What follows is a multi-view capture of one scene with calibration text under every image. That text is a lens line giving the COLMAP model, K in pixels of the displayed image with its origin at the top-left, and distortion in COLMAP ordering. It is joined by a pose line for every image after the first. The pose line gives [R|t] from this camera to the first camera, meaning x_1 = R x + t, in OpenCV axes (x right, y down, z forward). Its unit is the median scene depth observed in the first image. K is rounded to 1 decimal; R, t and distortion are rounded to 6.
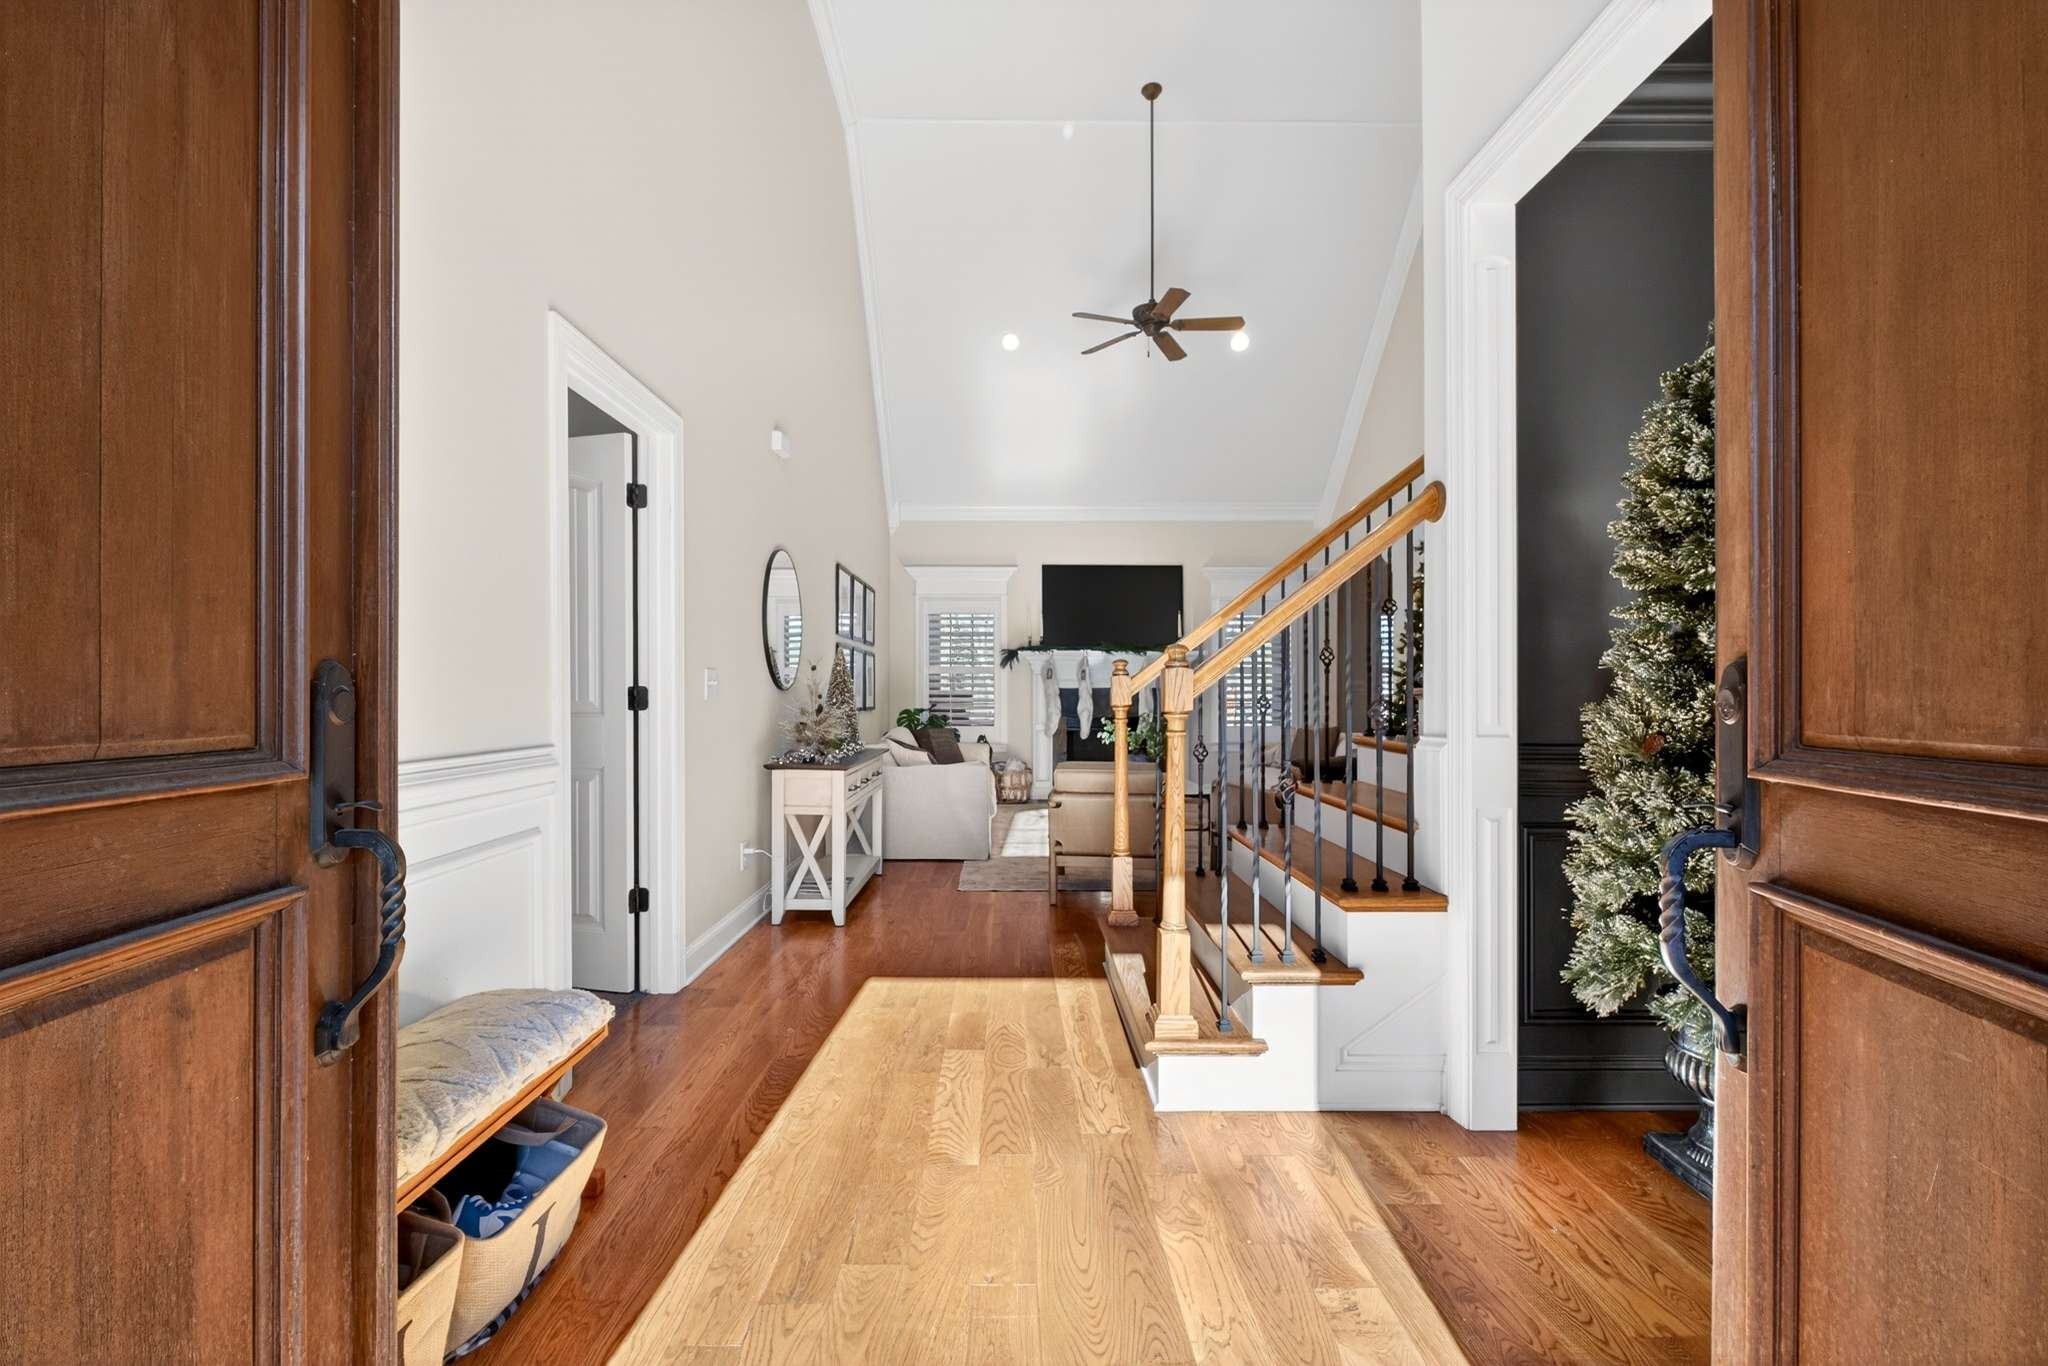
lens RADIAL K [[883.1, 0, 1026.4], [0, 883.1, 687.7], [0, 0, 1]] dist [-0.000011, 0.000021]
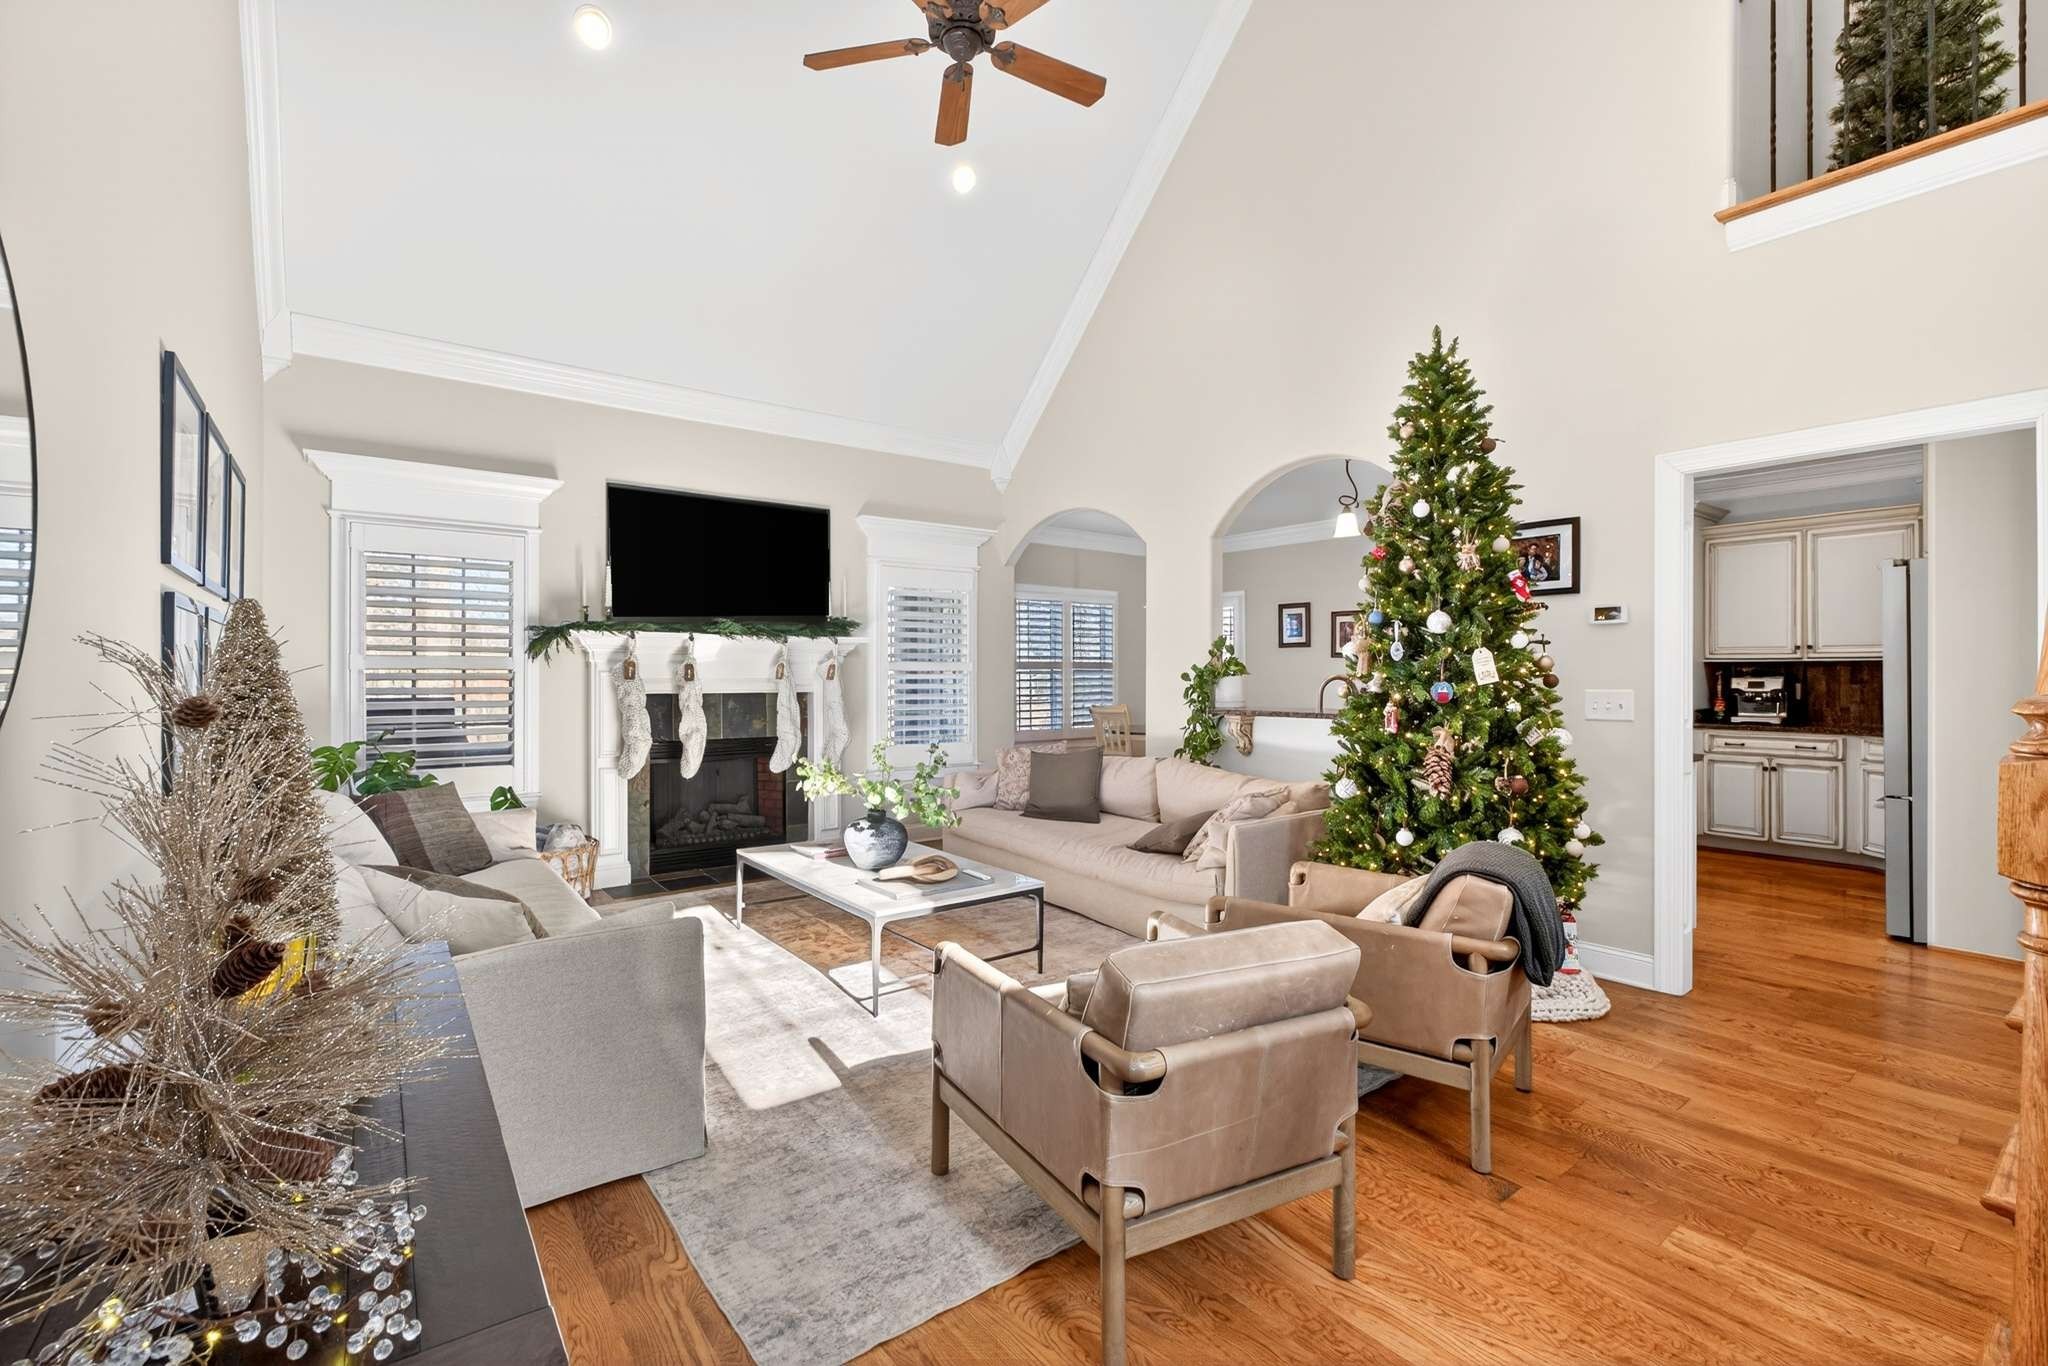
lens RADIAL K [[883.1, 0, 1012.9], [0, 883.1, 676.3], [0, 0, 1]] dist [-0.000011, 0.000021]
pose [[0.815548, 0.000009, 0.578690, -0.101851], [-0.002925, 0.999987, 0.004107, -0.014640], [-0.578682, -0.005042, 0.815537, 0.376868]]
